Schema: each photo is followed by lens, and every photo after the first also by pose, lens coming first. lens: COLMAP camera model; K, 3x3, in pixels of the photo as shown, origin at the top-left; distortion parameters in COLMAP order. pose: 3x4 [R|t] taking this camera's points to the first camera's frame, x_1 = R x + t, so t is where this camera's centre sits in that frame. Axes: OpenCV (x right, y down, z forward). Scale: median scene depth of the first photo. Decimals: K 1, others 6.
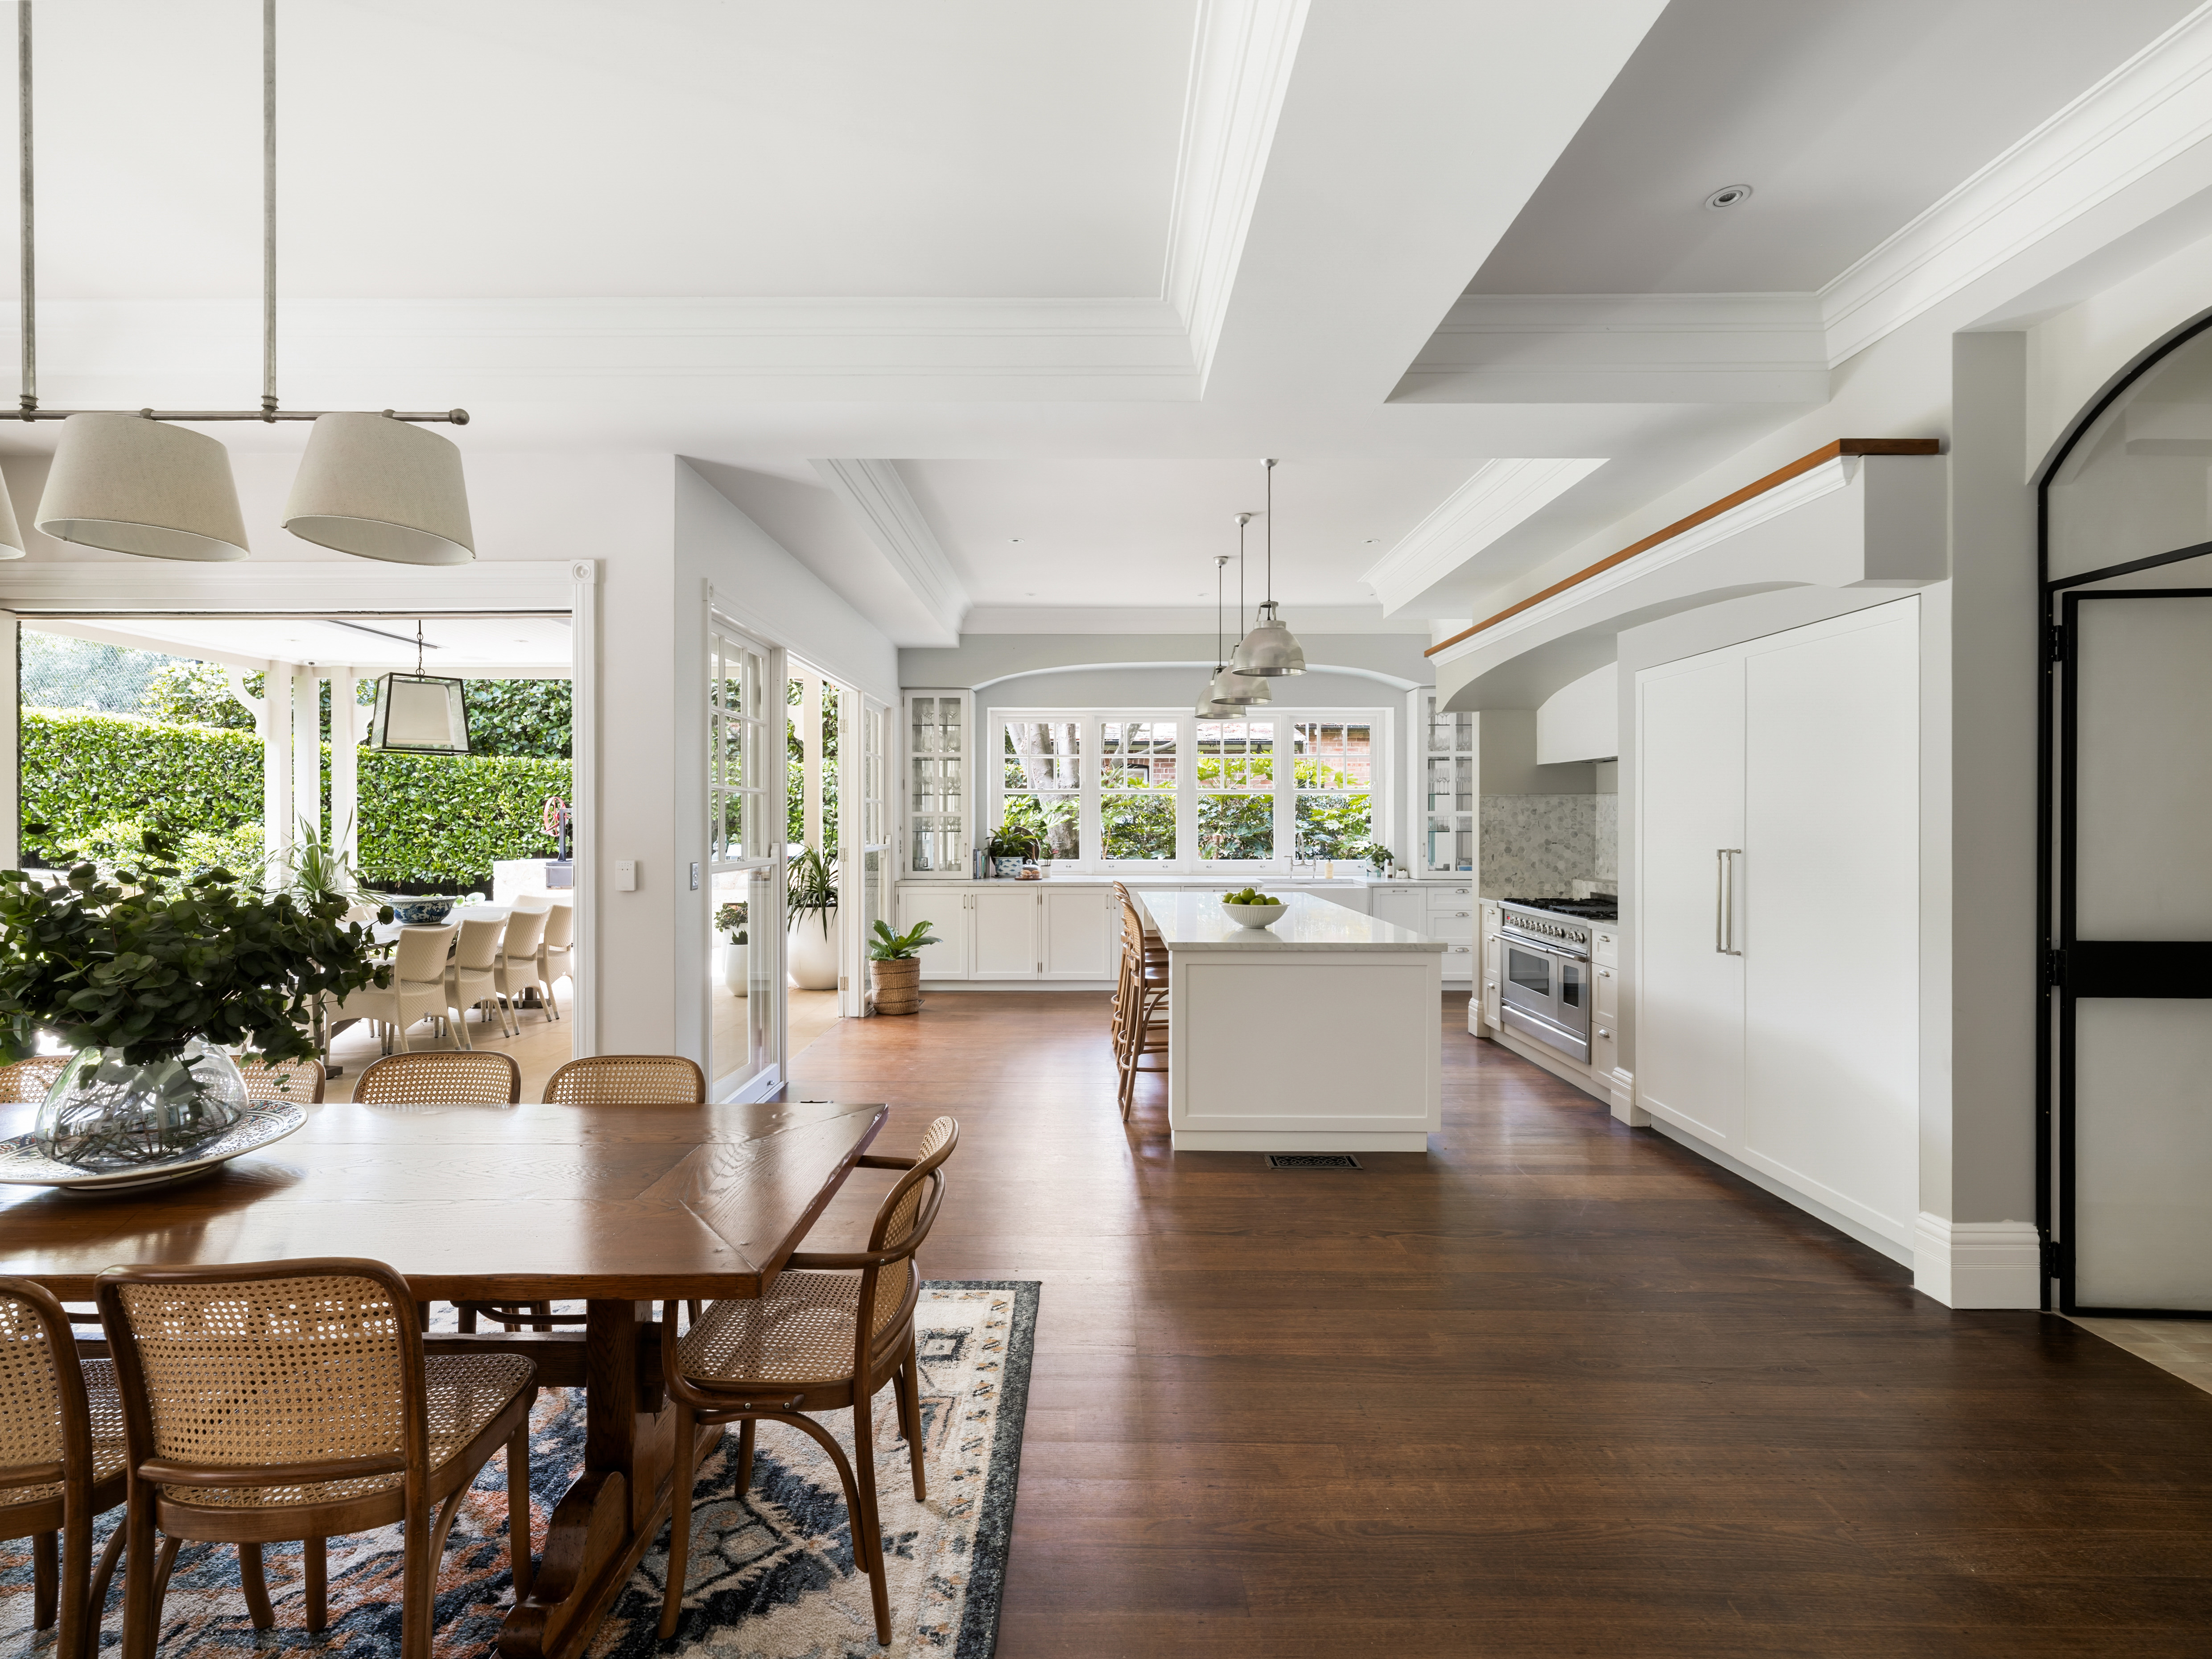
lens RADIAL K [[1039.0, 0, 1106.0], [0, 1039.0, 829.5], [0, 0, 1]] dist [0.004339, -0.000107]
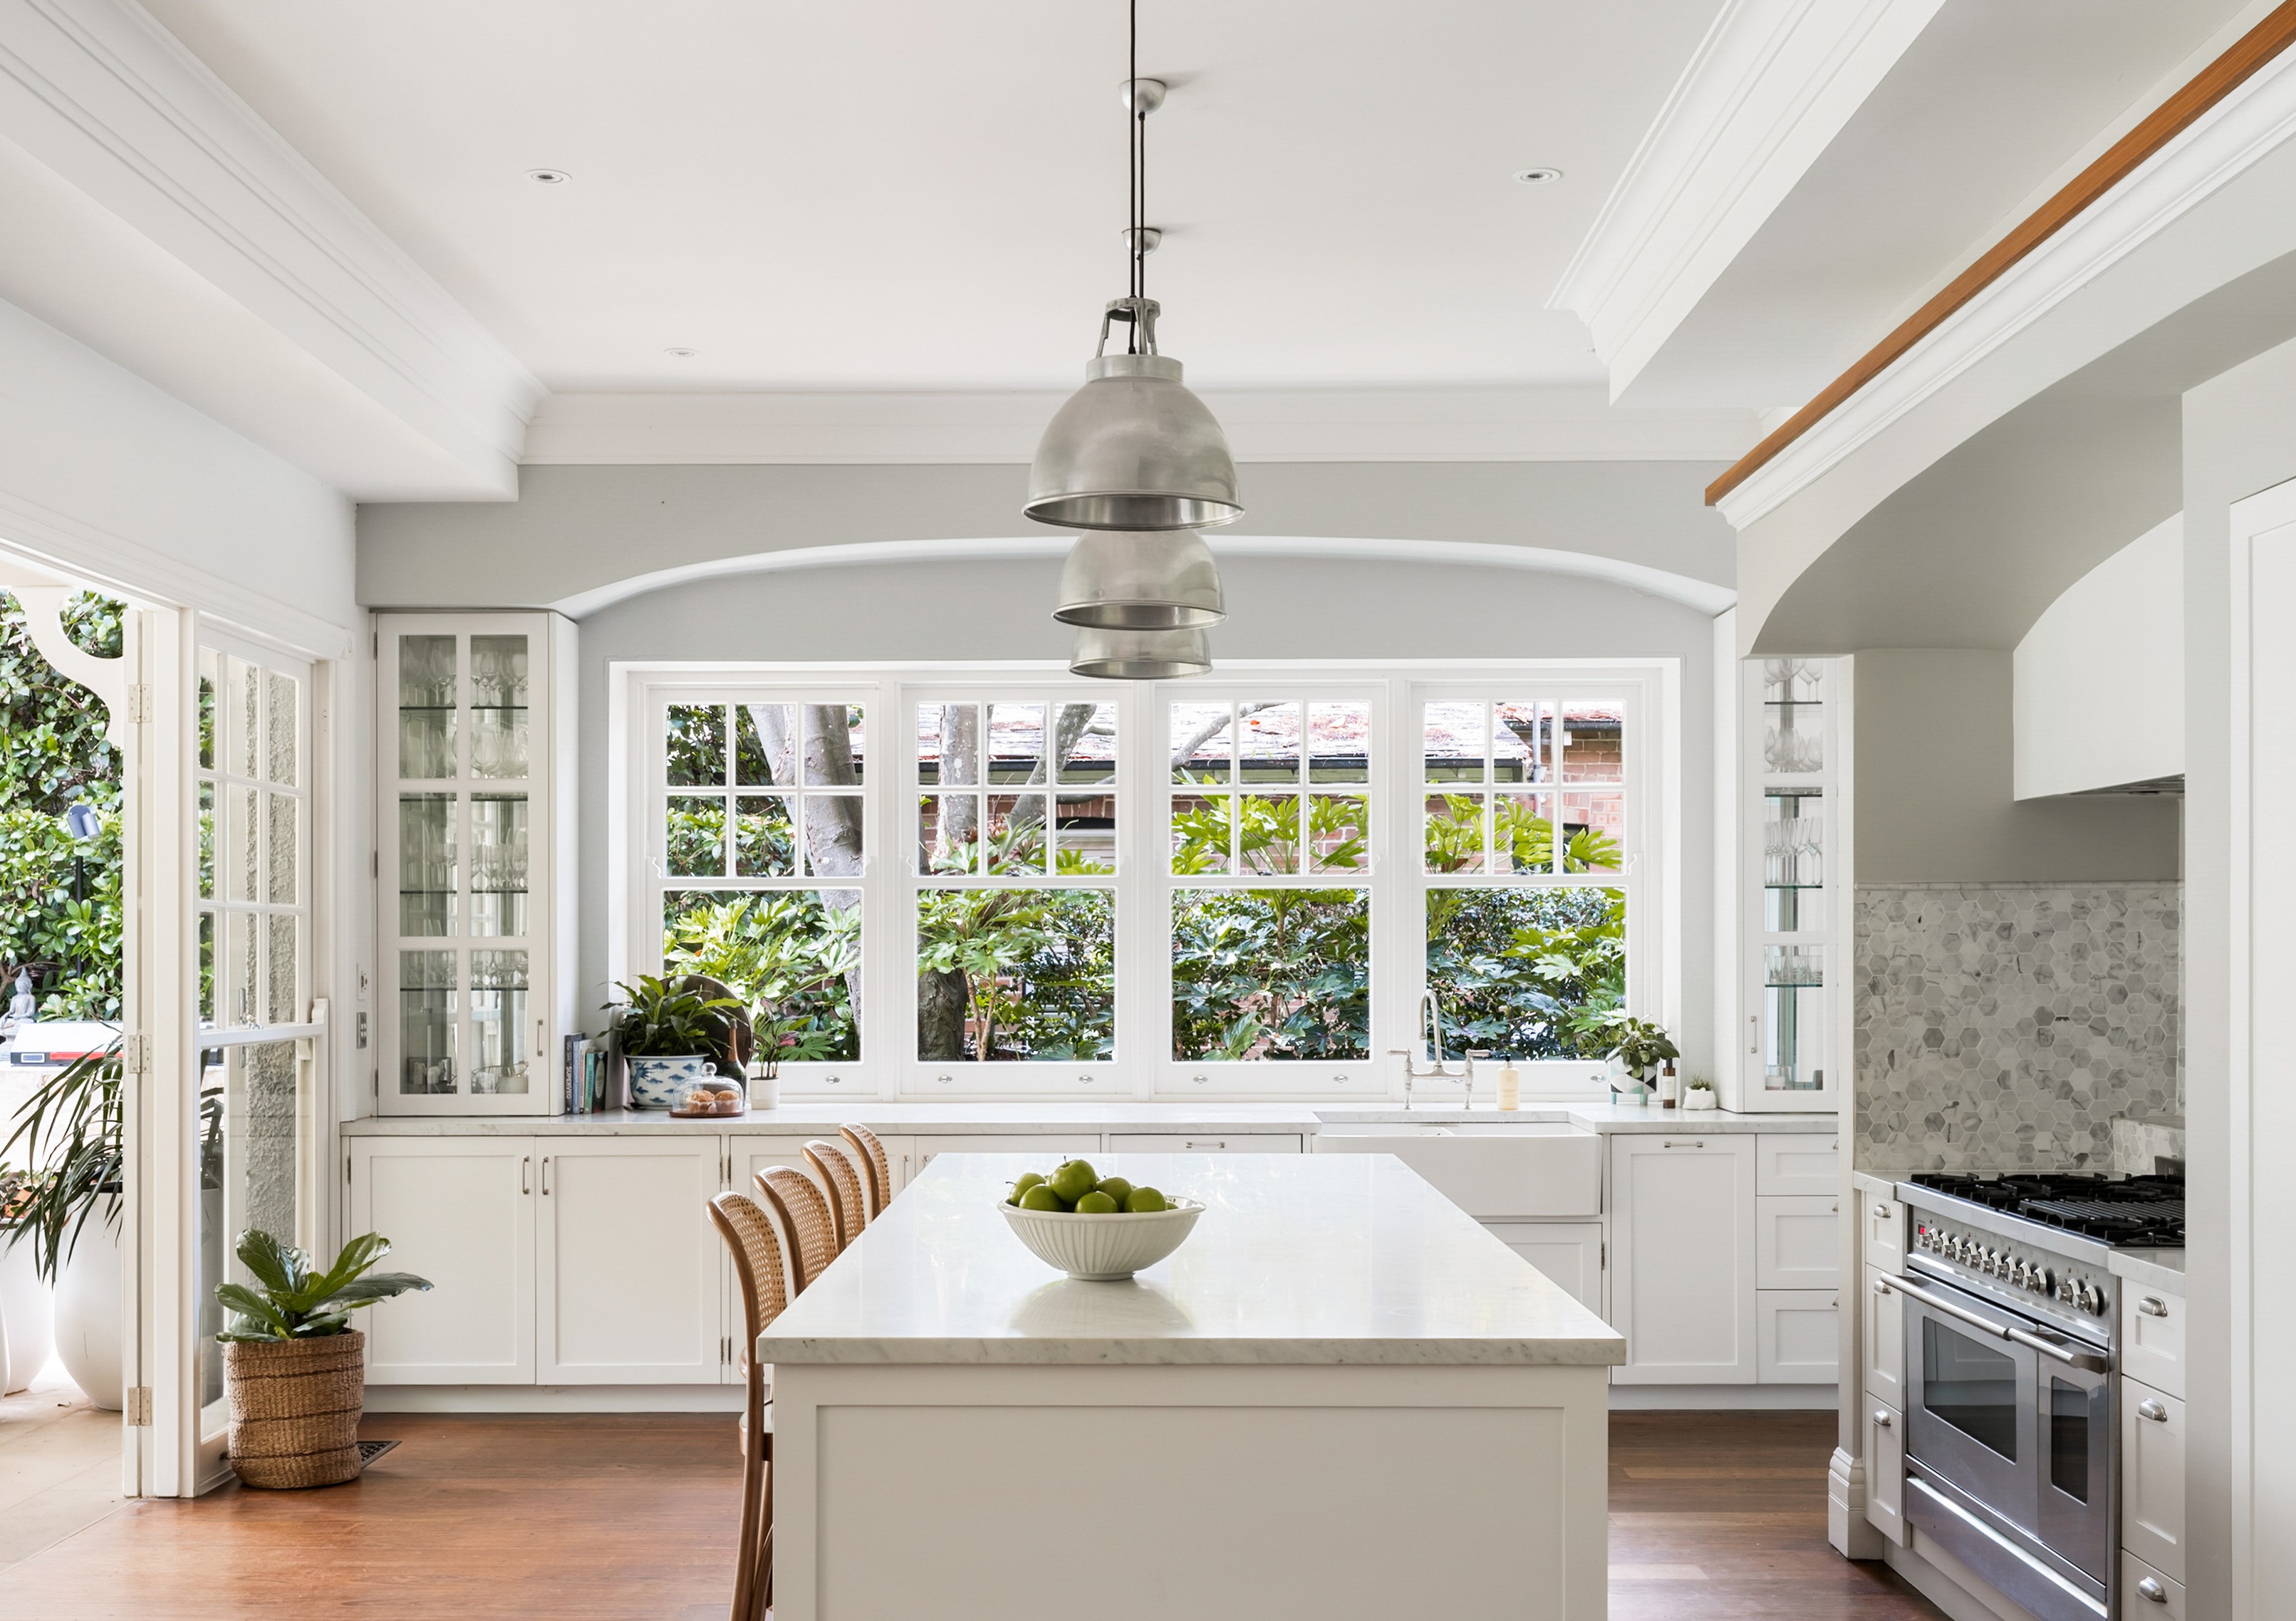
lens RADIAL K [[2395.6, 0, 1162.6], [0, 2395.6, 982.3], [0, 0, 1]] dist [0.001052, 0.015148]
pose [[0.999982, -0.002683, -0.005421, 0.124431], [0.002691, 0.999995, 0.001507, -0.001570], [0.005417, -0.001521, 0.999984, 0.169460]]
